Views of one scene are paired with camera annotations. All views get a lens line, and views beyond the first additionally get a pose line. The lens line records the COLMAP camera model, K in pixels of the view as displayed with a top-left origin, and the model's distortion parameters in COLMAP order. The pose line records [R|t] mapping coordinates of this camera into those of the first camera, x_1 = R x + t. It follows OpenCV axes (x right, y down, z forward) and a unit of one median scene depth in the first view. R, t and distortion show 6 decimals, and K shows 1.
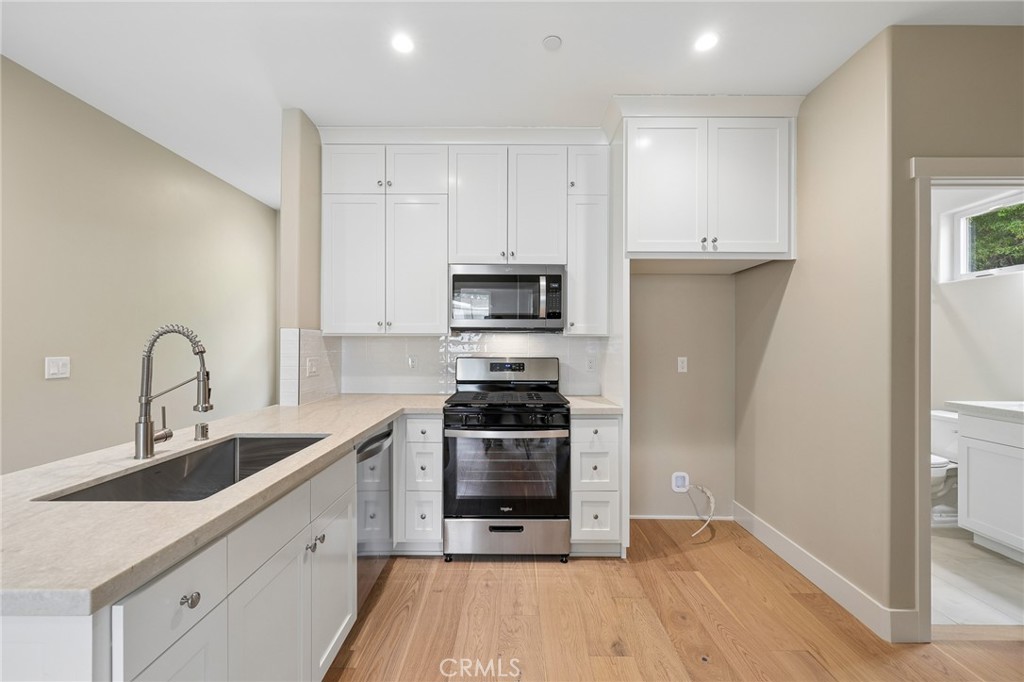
lens RADIAL K [[413.5, 0, 514.0], [0, 413.5, 341.8], [0, 0, 1]] dist [-0.000011, -0.000344]
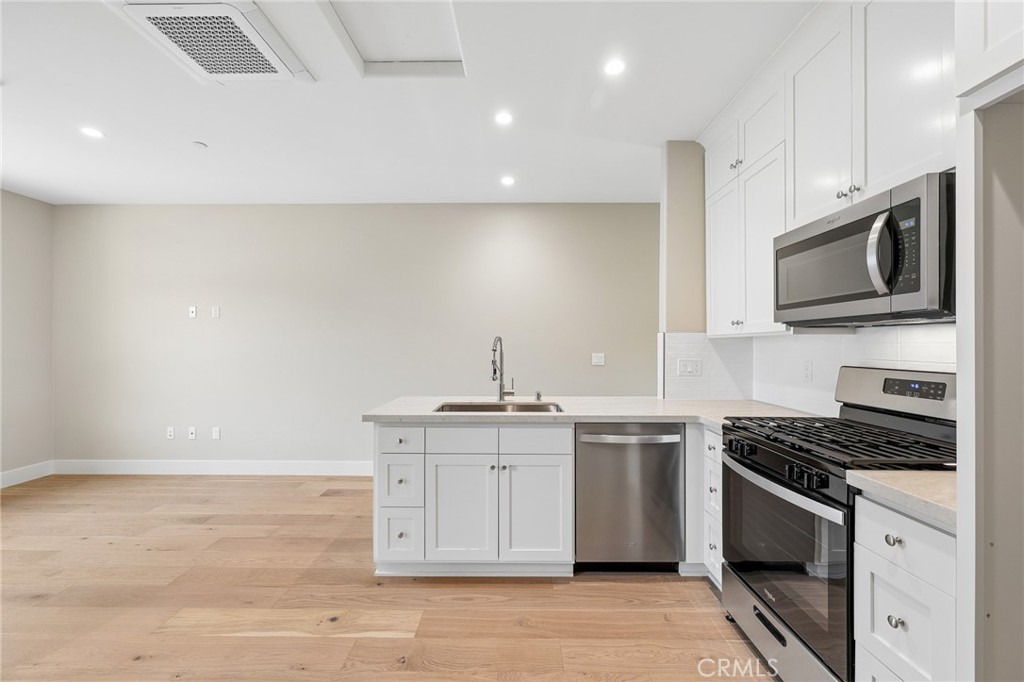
lens RADIAL K [[413.5, 0, 511.6], [0, 413.5, 345.7], [0, 0, 1]] dist [-0.000011, -0.000344]
pose [[-0.006235, -0.002351, -0.999978, 0.726732], [0.003568, 0.999991, -0.002373, 0.006716], [0.999974, -0.003582, -0.006226, 0.668906]]
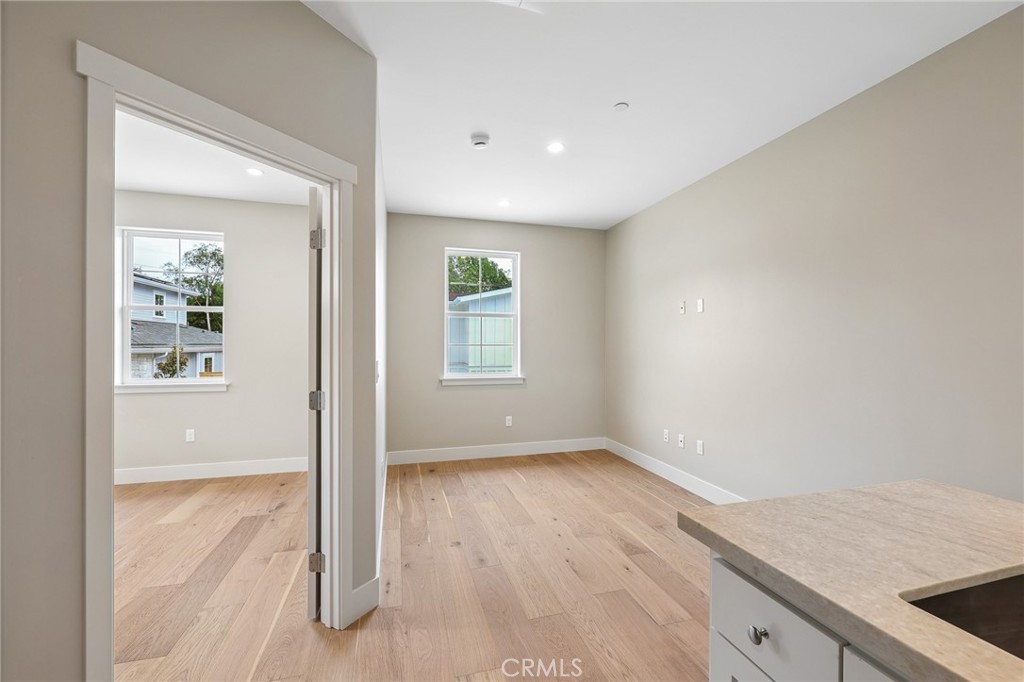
lens RADIAL K [[413.5, 0, 510.6], [0, 413.5, 344.6], [0, 0, 1]] dist [-0.000011, -0.000344]
pose [[-0.963675, -0.002070, -0.267069, -0.014901], [-0.001314, 0.999995, -0.003012, 0.003792], [0.267074, -0.002552, -0.963673, 0.658427]]
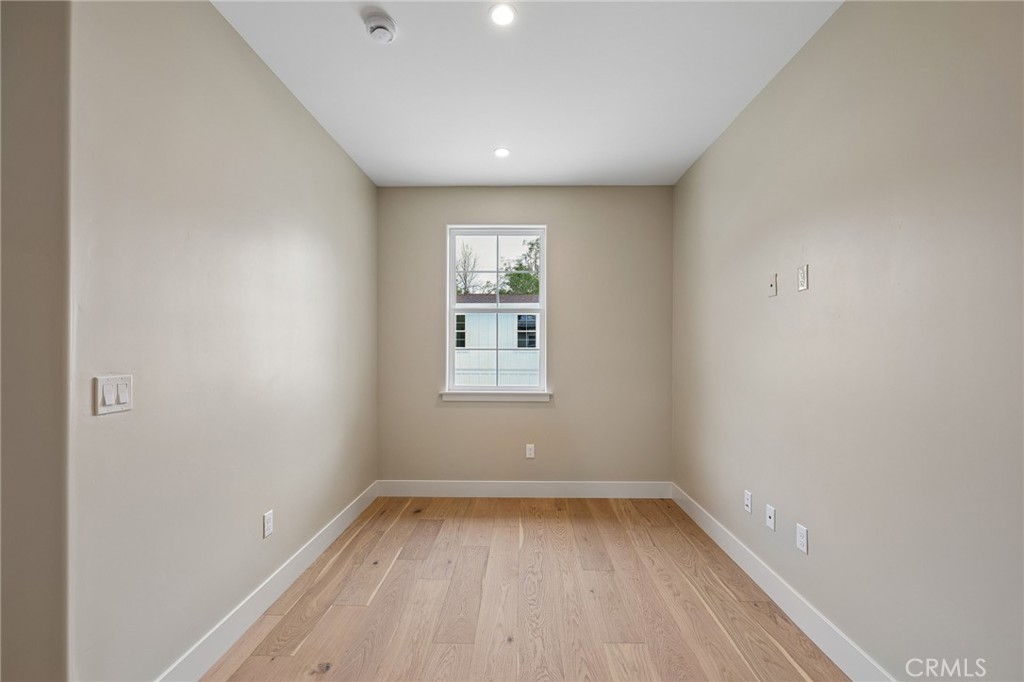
lens RADIAL K [[413.5, 0, 516.6], [0, 413.5, 348.5], [0, 0, 1]] dist [-0.000011, -0.000344]
pose [[-0.999940, -0.004488, 0.010023, -0.554829], [-0.004516, 0.999986, -0.002815, -0.000260], [-0.010010, -0.002860, -0.999946, 0.191717]]
